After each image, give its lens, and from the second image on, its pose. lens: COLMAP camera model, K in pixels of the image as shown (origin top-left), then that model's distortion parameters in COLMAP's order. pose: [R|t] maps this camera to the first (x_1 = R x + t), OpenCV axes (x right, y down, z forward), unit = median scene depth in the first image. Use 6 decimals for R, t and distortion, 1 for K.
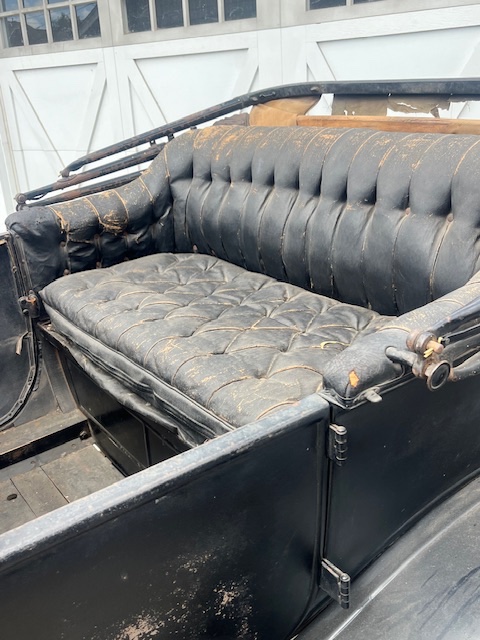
lens RADIAL K [[616.5, 0, 236.9], [0, 616.5, 323.7], [0, 0, 1]] dist [0.019333, 0.000000]
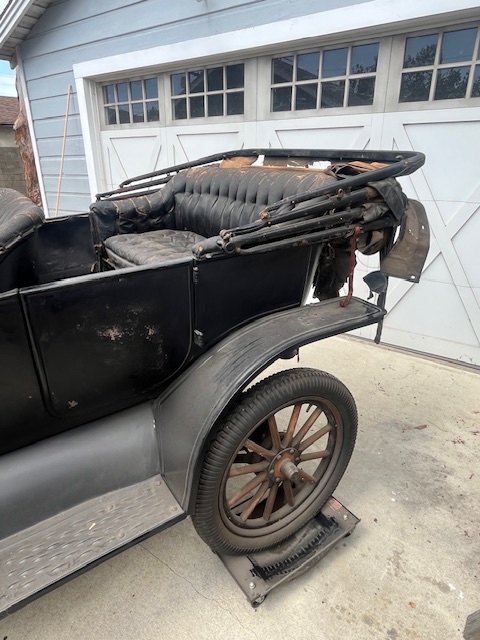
lens RADIAL K [[405.1, 0, 245.2], [0, 405.1, 317.3], [0, 0, 1]] dist [0.003848, 0.005635]
pose [[0.997586, 0.065570, -0.022848, 0.185492], [-0.065471, 0.997842, 0.005060, 0.153107], [0.023131, -0.003552, 0.999726, -0.316032]]
